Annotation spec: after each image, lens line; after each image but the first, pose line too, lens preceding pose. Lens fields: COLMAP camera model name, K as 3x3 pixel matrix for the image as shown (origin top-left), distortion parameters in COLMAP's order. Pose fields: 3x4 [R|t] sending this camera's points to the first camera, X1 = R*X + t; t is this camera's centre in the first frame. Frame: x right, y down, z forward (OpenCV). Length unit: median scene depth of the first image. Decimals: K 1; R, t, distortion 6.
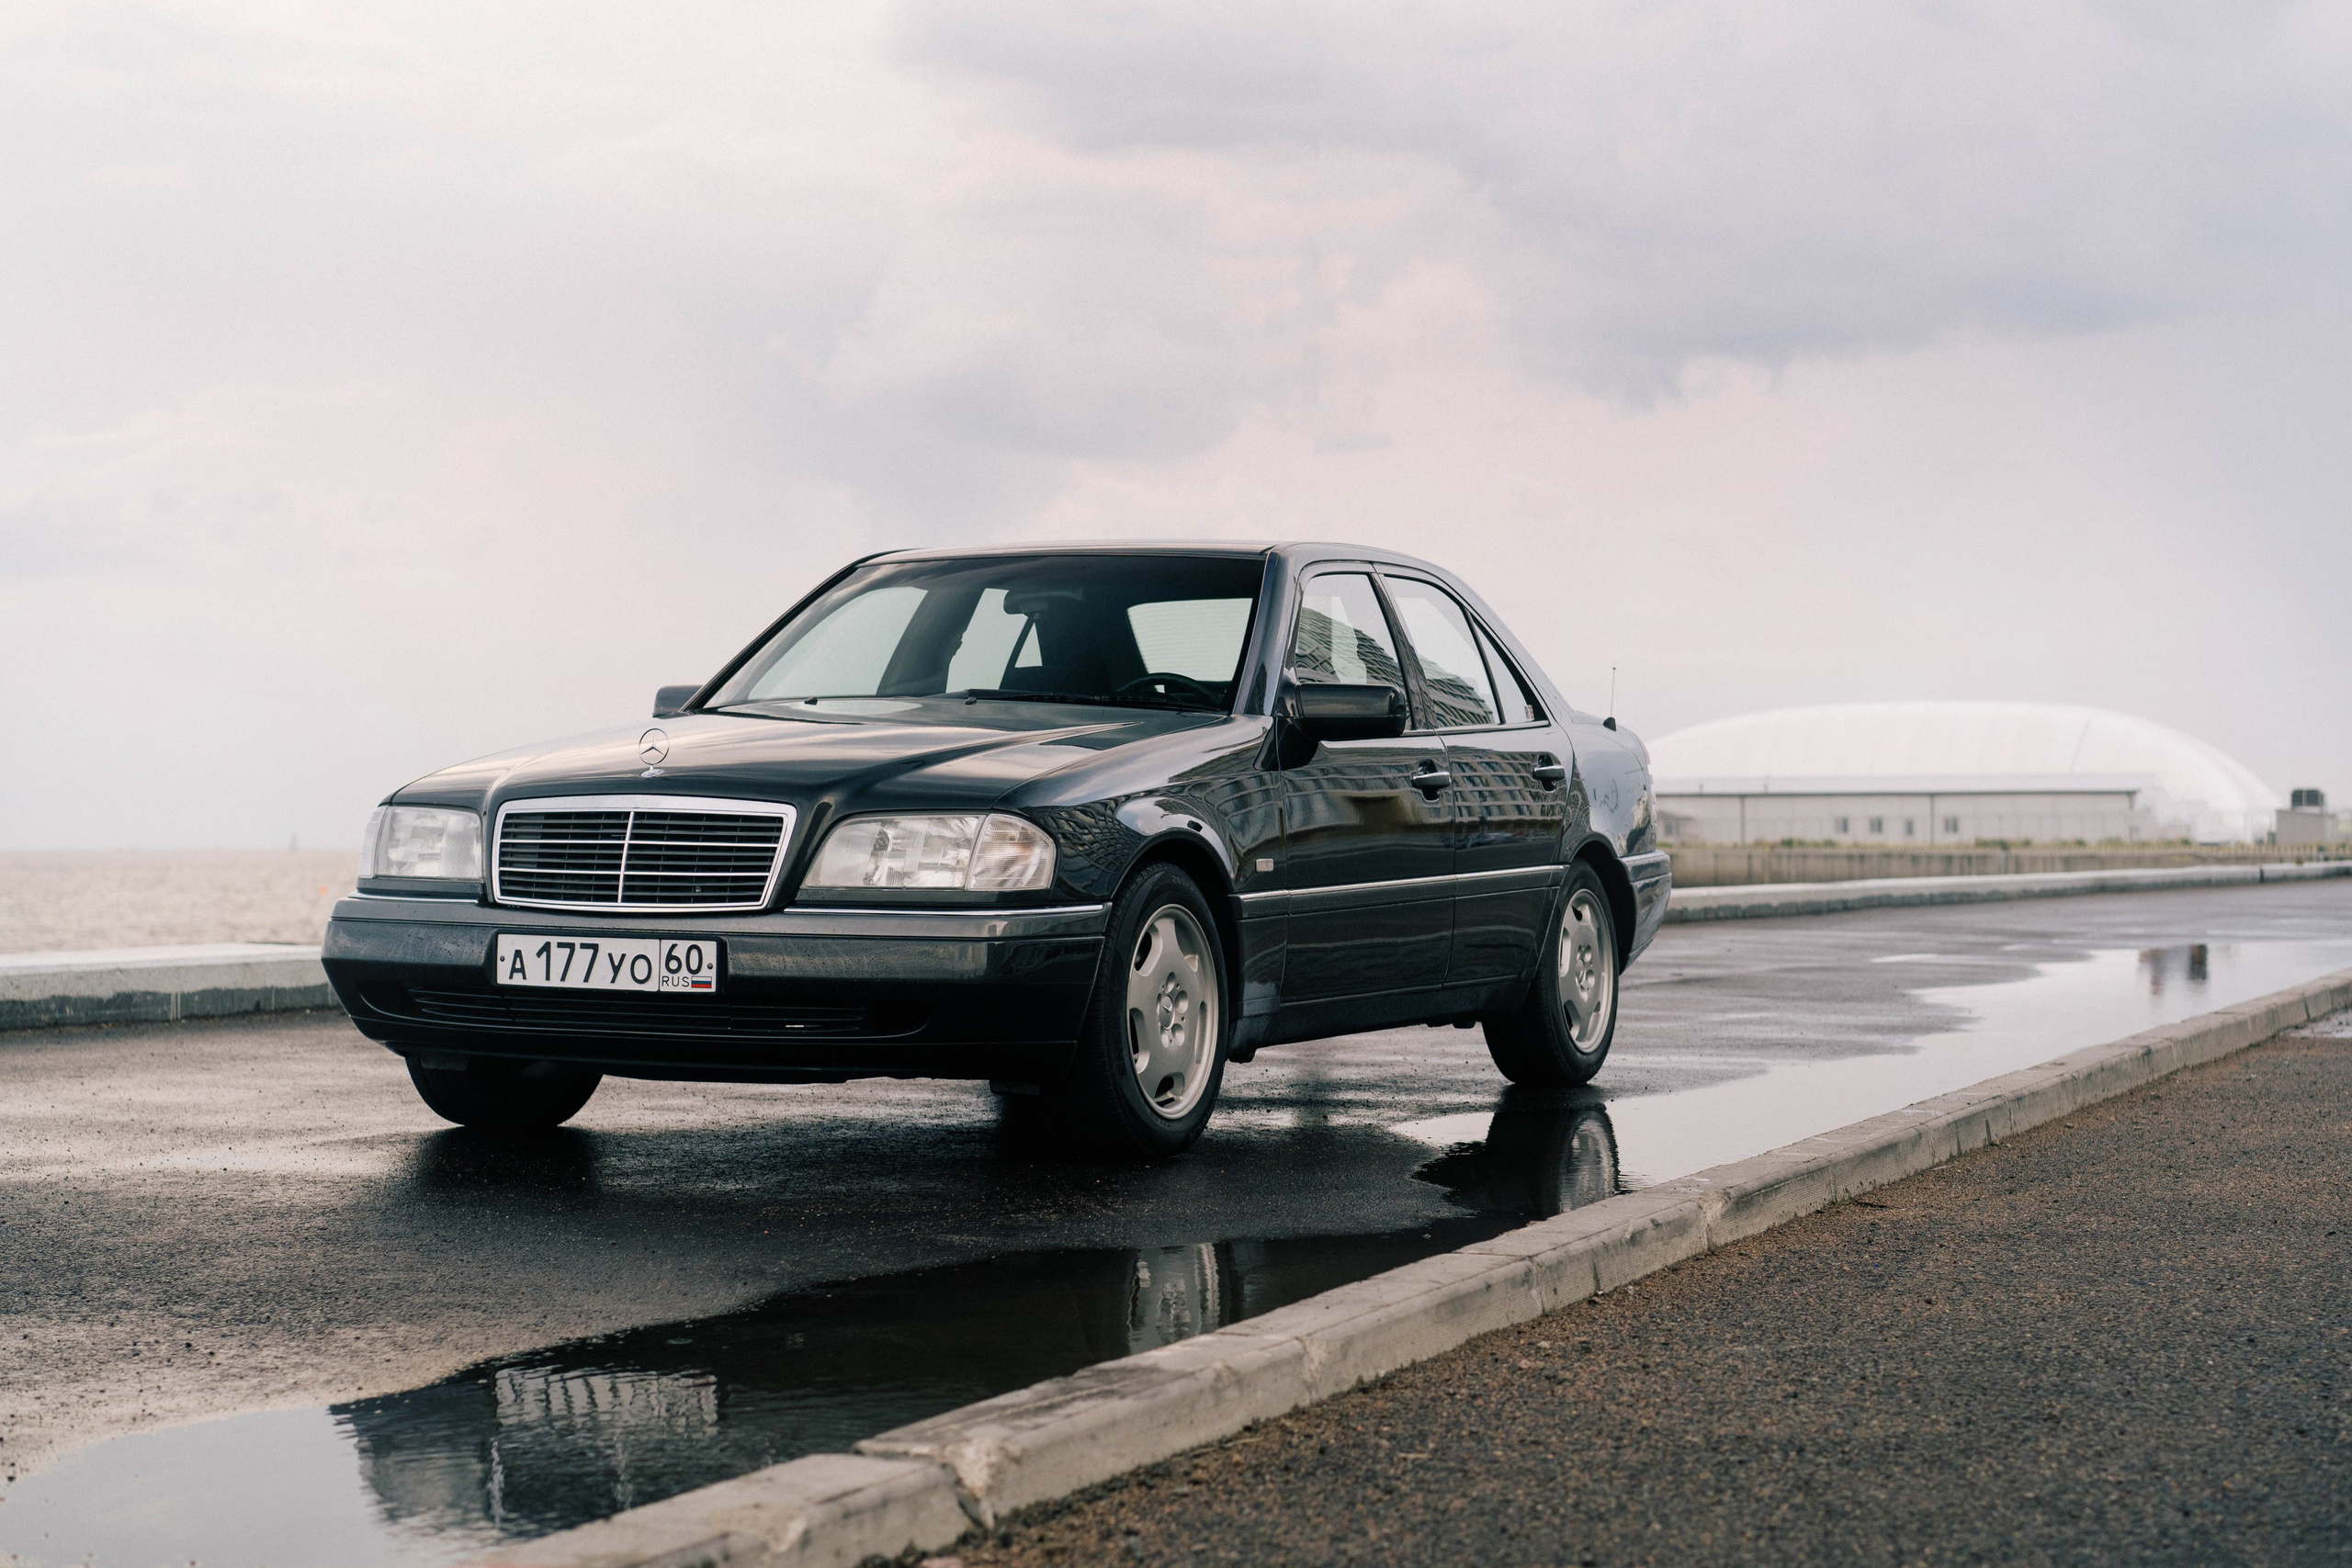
lens RADIAL K [[4171.1, 0, 1229.4], [0, 4171.1, 787.8], [0, 0, 1]] dist [0.039433, -0.170763]
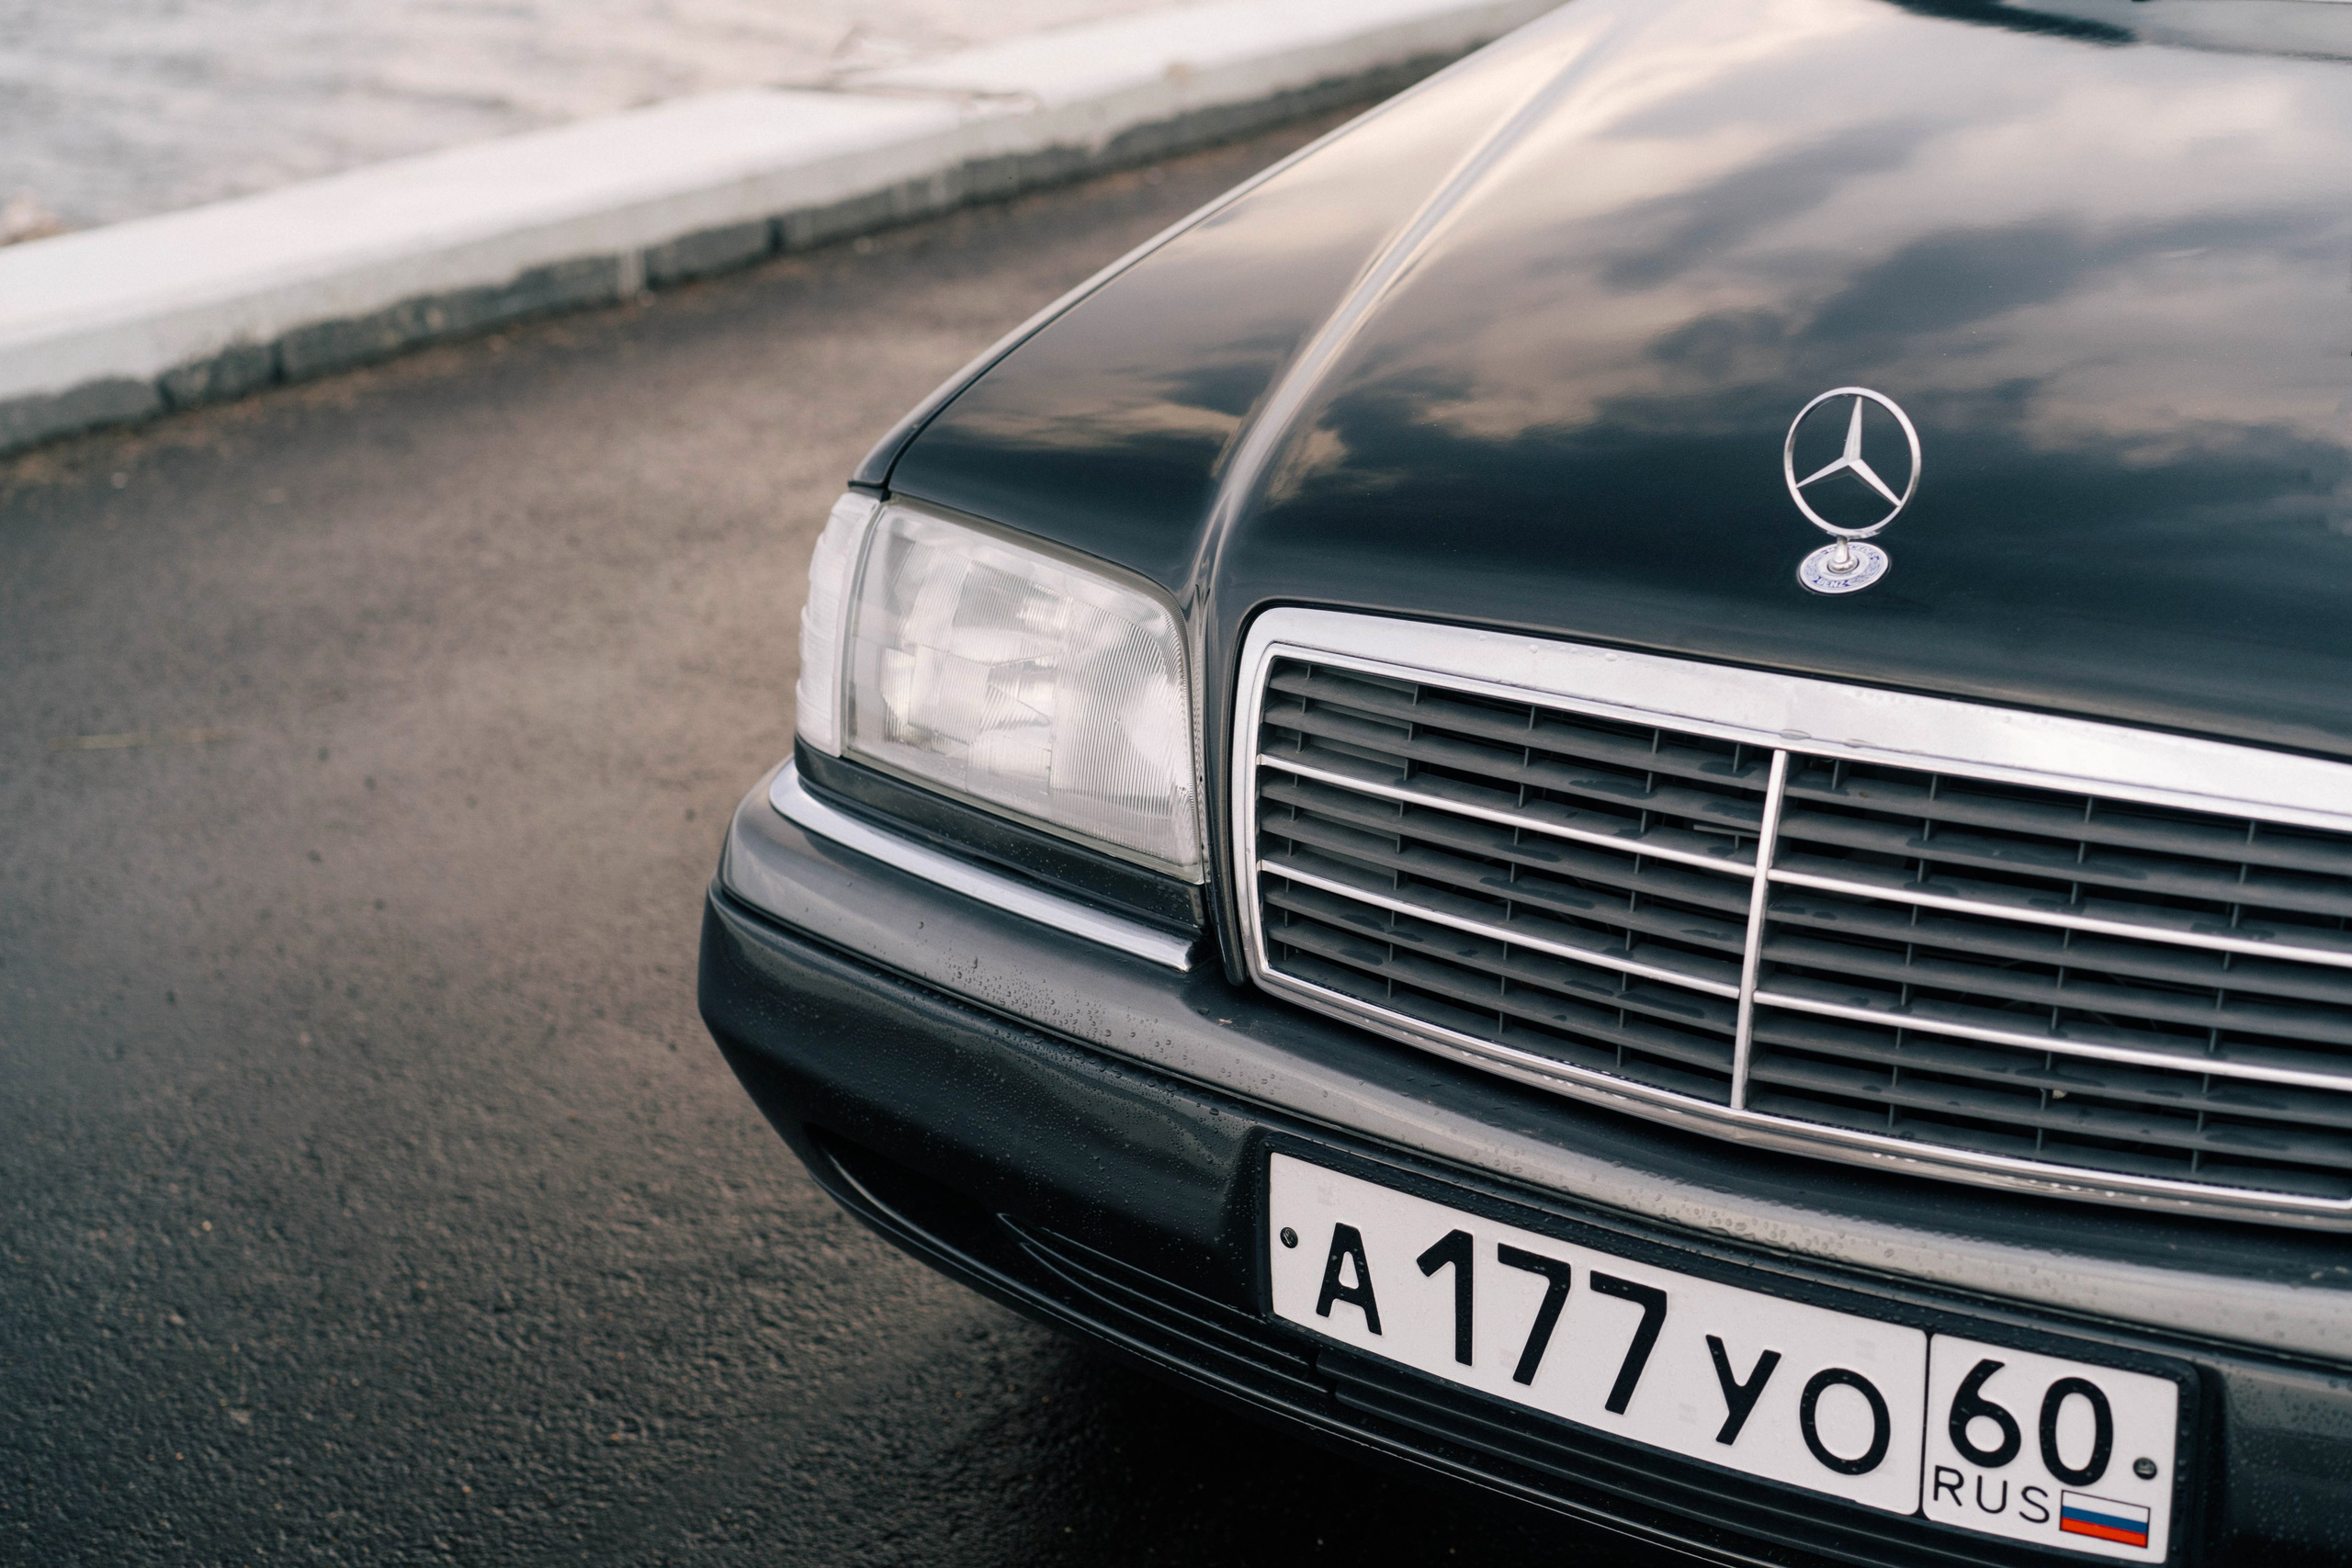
lens RADIAL K [[3882.0, 0, 1176.0], [0, 3882.0, 784.0], [0, 0, 1]] dist [0.019414, 0.041835]
pose [[0.986049, 0.014651, -0.165811, -0.136562], [0.037438, 0.951078, 0.306676, -0.064281], [0.162192, -0.308605, 0.937260, 0.752570]]
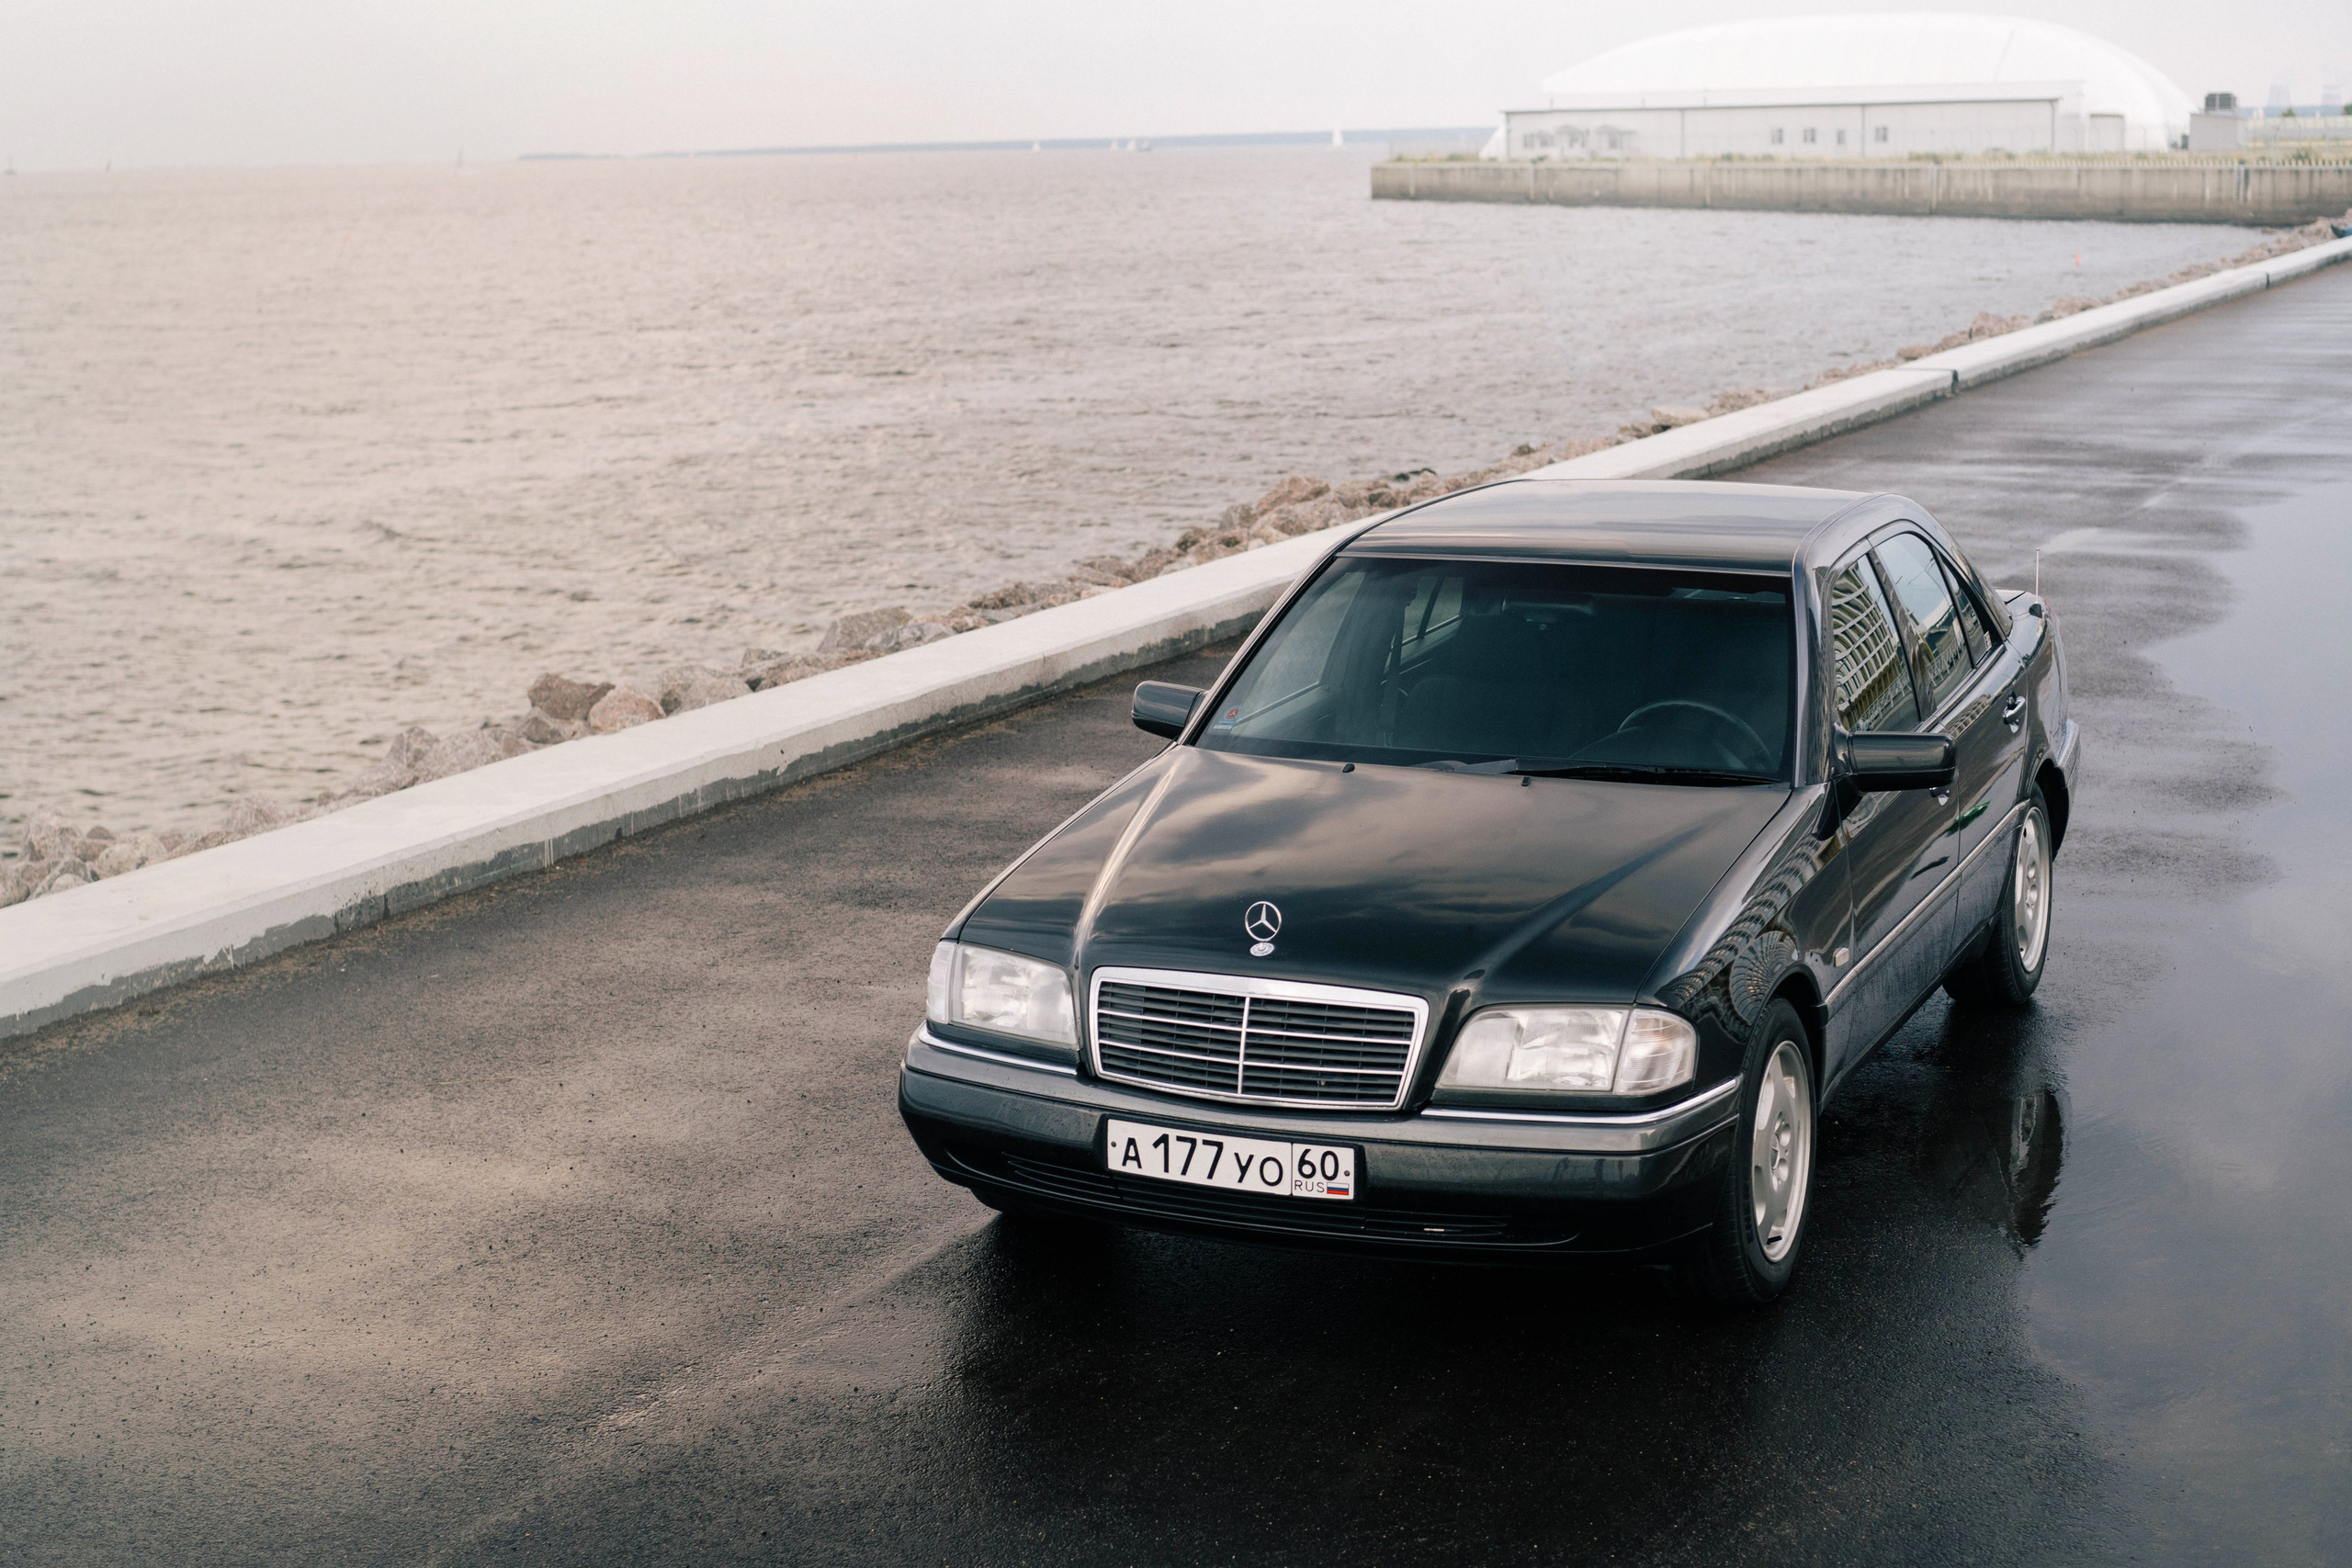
lens RADIAL K [[3882.0, 0, 1176.0], [0, 3882.0, 784.0], [0, 0, 1]] dist [0.019414, 0.041835]
pose [[0.999801, -0.019878, -0.001716, -0.153056], [0.019864, 0.983713, 0.178644, -0.196617], [-0.001863, -0.178643, 0.983912, 0.128981]]
